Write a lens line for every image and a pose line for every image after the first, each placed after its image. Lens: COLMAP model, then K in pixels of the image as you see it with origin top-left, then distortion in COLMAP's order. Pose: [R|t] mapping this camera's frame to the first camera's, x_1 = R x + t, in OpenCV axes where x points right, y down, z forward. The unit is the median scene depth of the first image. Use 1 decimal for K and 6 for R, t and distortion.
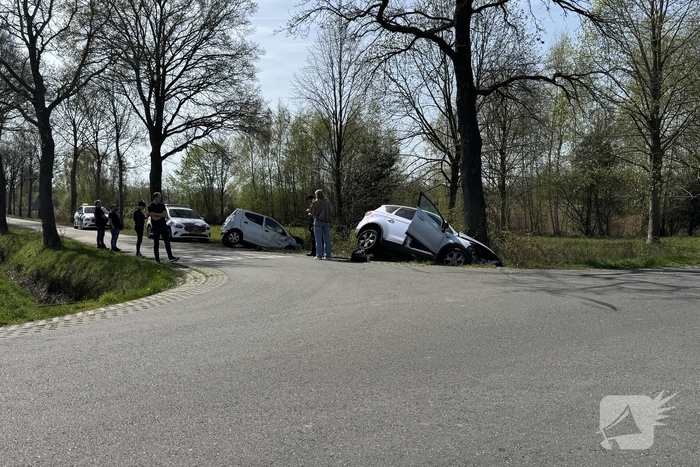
lens RADIAL K [[704.6, 0, 334.3], [0, 704.6, 235.4], [0, 0, 1]] dist [0.109484, -0.000771]
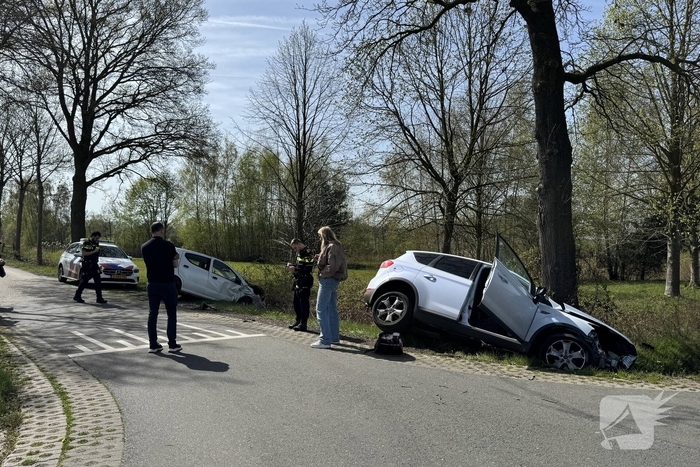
lens RADIAL K [[596.2, 0, 350.0], [0, 596.2, 233.5], [0, 0, 1]] dist [0.062751, -0.008029]
pose [[0.990521, 0.021210, 0.135715, -0.029641], [-0.014062, 0.998474, -0.053409, -0.015499], [-0.136640, 0.050994, 0.989307, 0.254648]]
